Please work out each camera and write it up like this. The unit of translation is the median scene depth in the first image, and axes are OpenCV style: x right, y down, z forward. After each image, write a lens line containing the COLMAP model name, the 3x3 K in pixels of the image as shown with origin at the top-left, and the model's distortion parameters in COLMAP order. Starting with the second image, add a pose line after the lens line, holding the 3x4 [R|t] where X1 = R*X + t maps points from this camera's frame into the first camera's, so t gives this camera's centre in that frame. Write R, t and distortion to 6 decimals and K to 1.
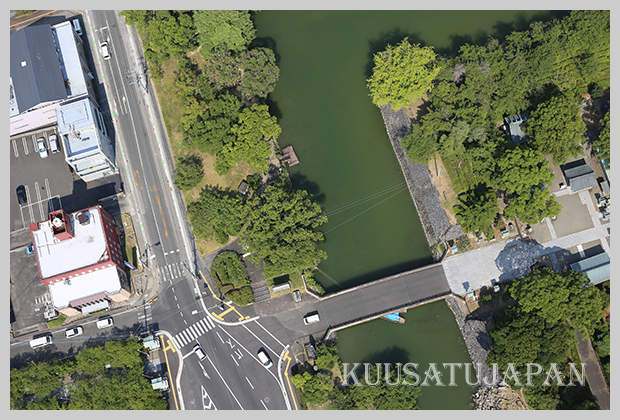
lens RADIAL K [[867.1, 0, 314.4], [0, 867.1, 210.7], [0, 0, 1]] dist [-0.081867, -0.094987]
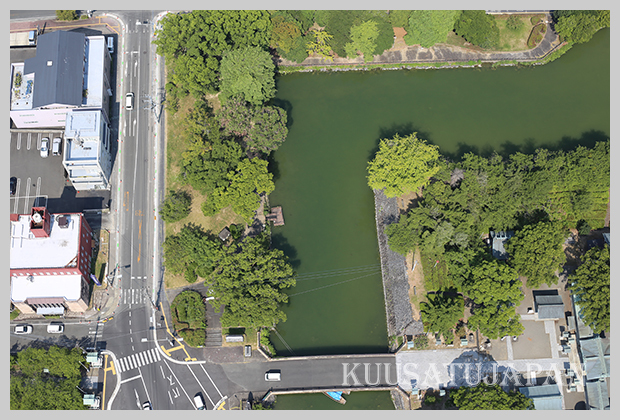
lens RADIAL K [[867.1, 0, 314.4], [0, 867.1, 210.7], [0, 0, 1]] dist [-0.081867, -0.094987]
pose [[0.968143, 0.250145, -0.011257, 0.025449], [-0.249873, 0.962225, -0.108106, 0.031421], [-0.016211, 0.107474, 0.994076, -0.012136]]
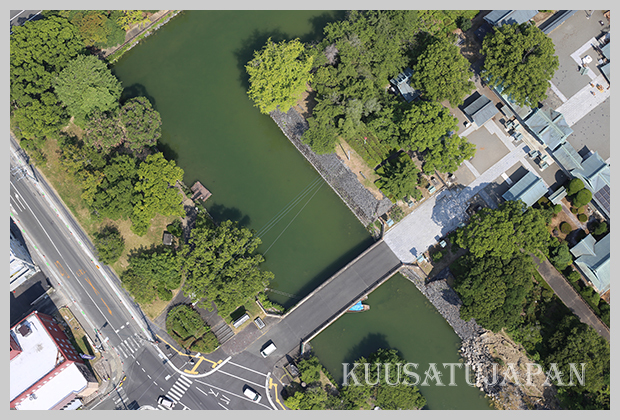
lens RADIAL K [[867.1, 0, 314.4], [0, 867.1, 210.7], [0, 0, 1]] dist [-0.081867, -0.094987]
pose [[0.929488, -0.355535, 0.098215, -0.012962], [0.353516, 0.934663, 0.037839, -0.036124], [-0.105251, -0.000451, 0.994446, 0.013810]]
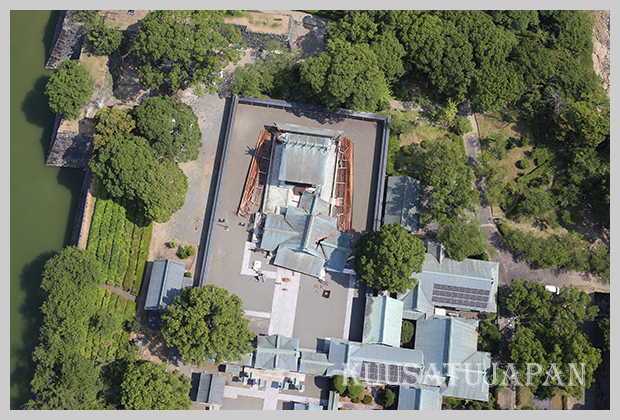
lens RADIAL K [[867.1, 0, 314.4], [0, 867.1, 210.7], [0, 0, 1]] dist [-0.081867, -0.094987]
pose [[0.392738, -0.835297, 0.384755, 0.157015], [0.870758, 0.472347, 0.136633, -0.160168], [-0.295867, 0.281368, 0.912850, 0.063514]]
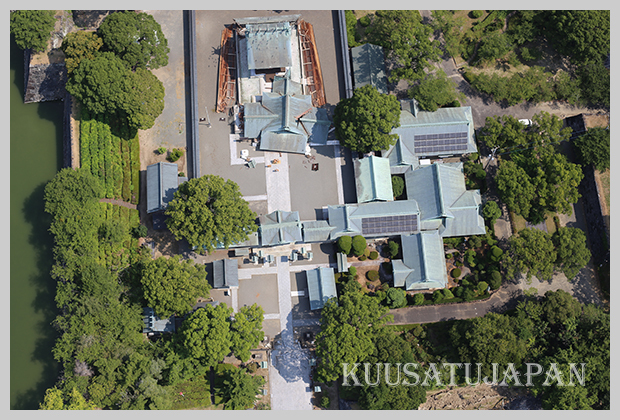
lens RADIAL K [[867.1, 0, 314.4], [0, 867.1, 210.7], [0, 0, 1]] dist [-0.081867, -0.094987]
pose [[0.208000, -0.915060, 0.345545, 0.057545], [0.941667, 0.282891, 0.182308, -0.143056], [-0.264574, 0.287468, 0.920523, 0.051483]]
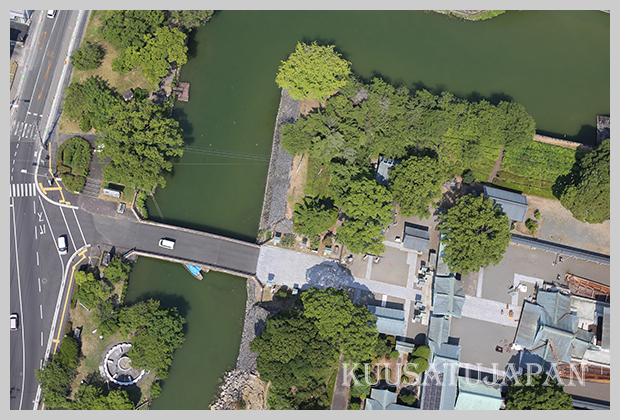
lens RADIAL K [[867.1, 0, 314.4], [0, 867.1, 210.7], [0, 0, 1]] dist [-0.081867, -0.094987]
pose [[0.874201, 0.478900, 0.080172, 0.099362], [-0.471515, 0.876686, -0.095367, 0.091060], [-0.115957, 0.045568, 0.992208, -0.039026]]
